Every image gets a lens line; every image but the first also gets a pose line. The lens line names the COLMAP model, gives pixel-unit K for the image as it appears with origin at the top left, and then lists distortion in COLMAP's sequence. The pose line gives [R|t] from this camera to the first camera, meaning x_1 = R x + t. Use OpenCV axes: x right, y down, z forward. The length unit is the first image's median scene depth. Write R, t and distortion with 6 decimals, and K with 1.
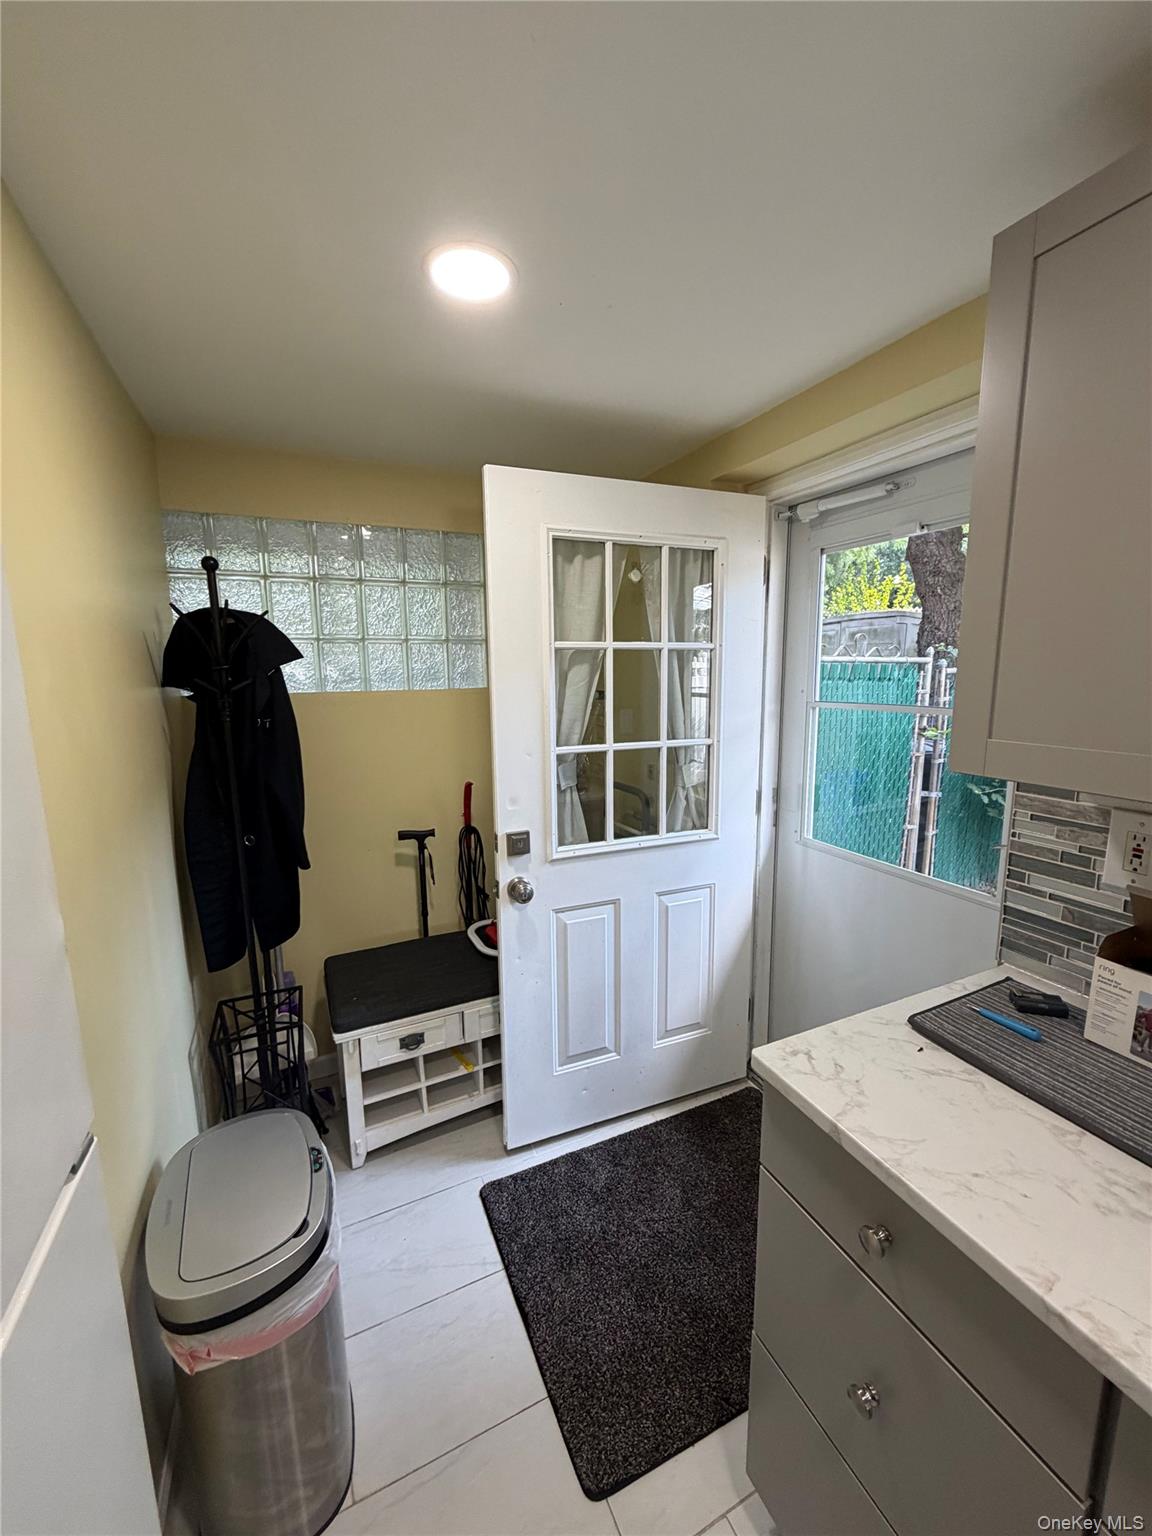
lens RADIAL K [[614.9, 0, 576.4], [0, 614.9, 762.7], [0, 0, 1]] dist [0.000839, 0.000126]
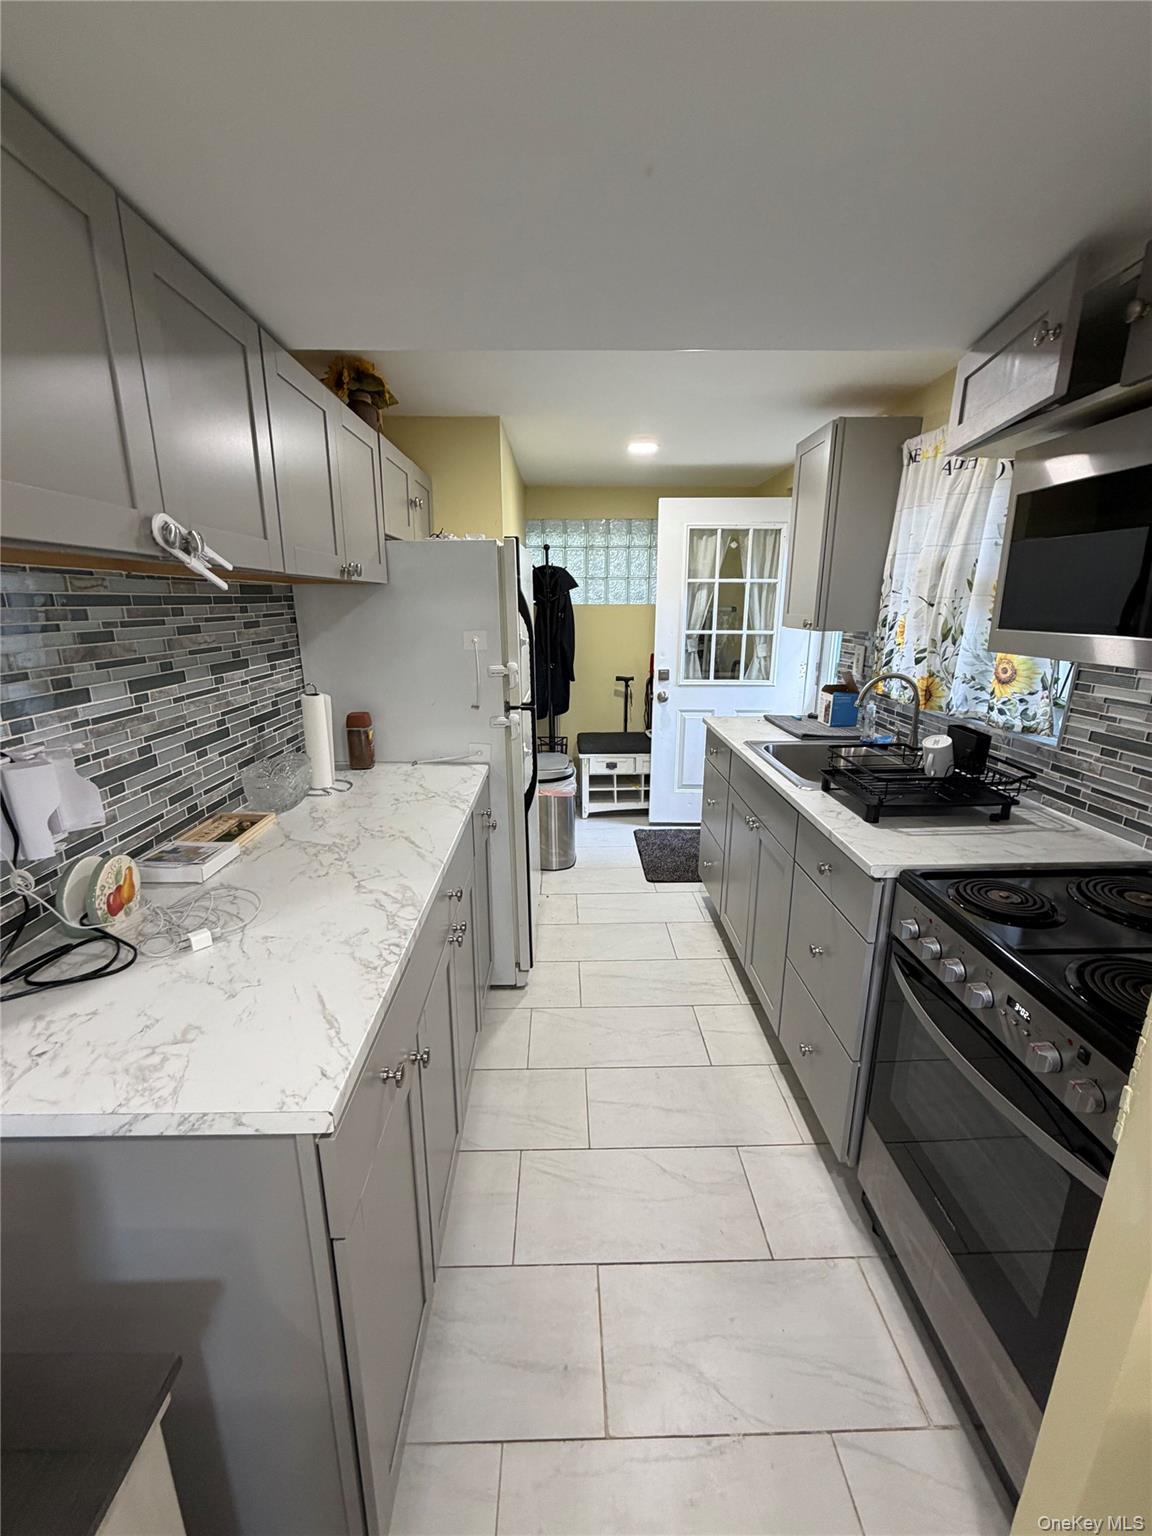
lens RADIAL K [[614.9, 0, 579.5], [0, 614.9, 763.6], [0, 0, 1]] dist [0.000839, 0.000126]
pose [[0.916921, 0.112549, -0.382868, 0.467060], [-0.073087, 0.990539, 0.116149, 0.198589], [0.392318, -0.078517, 0.916472, -1.053375]]
